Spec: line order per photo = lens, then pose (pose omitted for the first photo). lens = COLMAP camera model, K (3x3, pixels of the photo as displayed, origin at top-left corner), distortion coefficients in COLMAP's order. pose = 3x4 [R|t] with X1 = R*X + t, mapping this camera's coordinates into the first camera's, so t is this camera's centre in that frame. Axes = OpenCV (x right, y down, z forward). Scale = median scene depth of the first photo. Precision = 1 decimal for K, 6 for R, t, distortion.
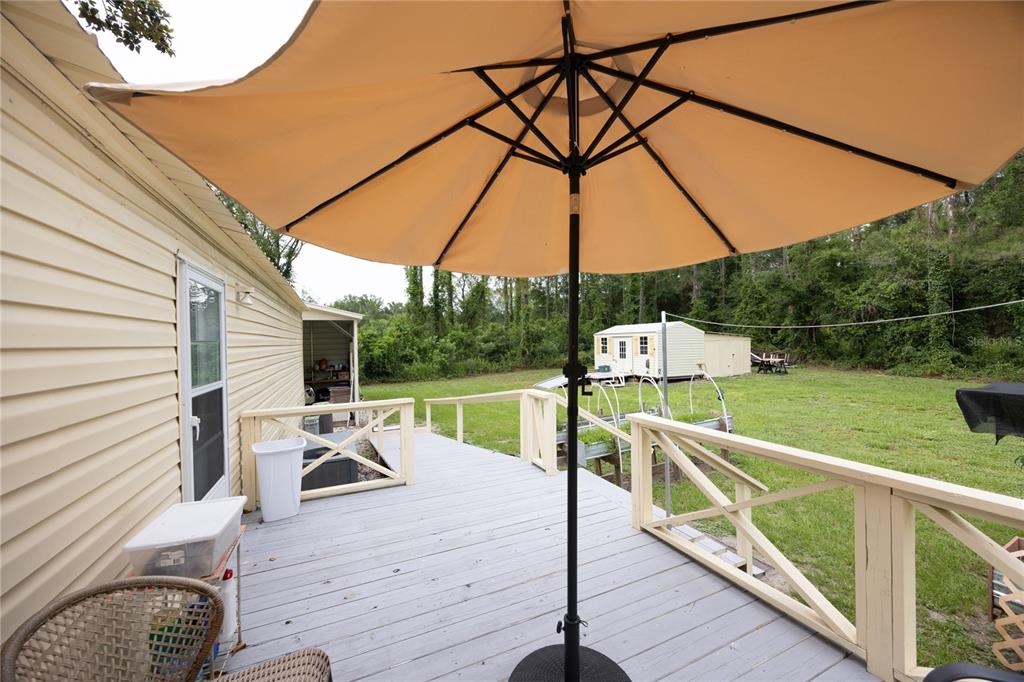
lens RADIAL K [[408.3, 0, 511.2], [0, 408.3, 342.7], [0, 0, 1]] dist [0.011864, 0.000040]
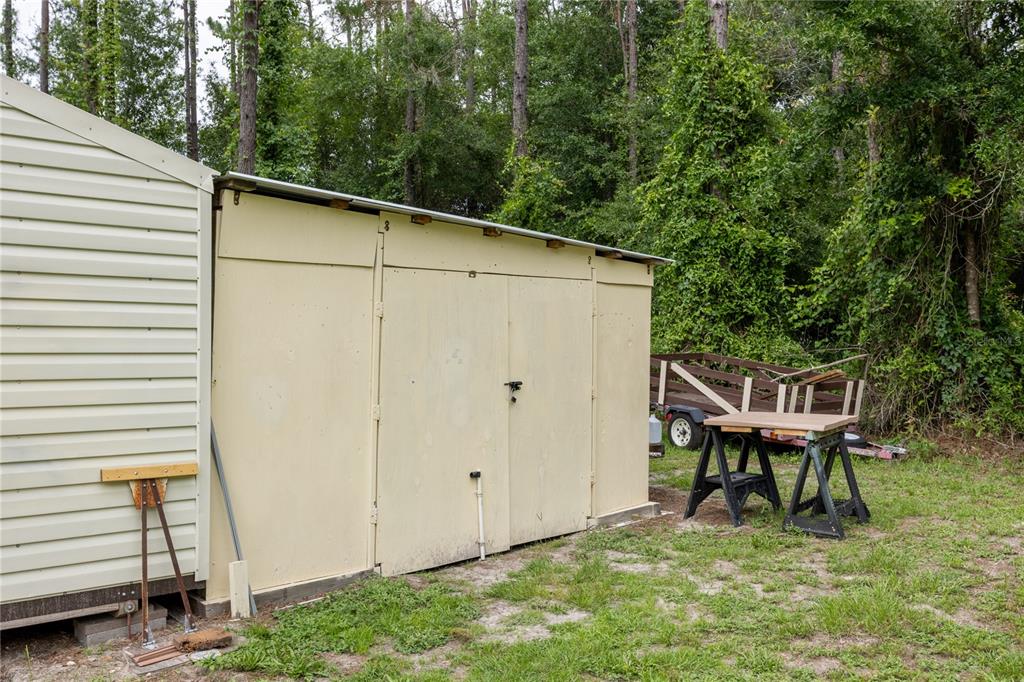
lens RADIAL K [[961.9, 0, 512.1], [0, 961.9, 343.1], [0, 0, 1]] dist [0.001666, 0.000000]
pose [[0.963847, 0.012572, 0.266158, 0.426751], [-0.009792, 0.999883, -0.011771, 0.017089], [-0.266275, 0.008739, 0.963858, 0.652814]]
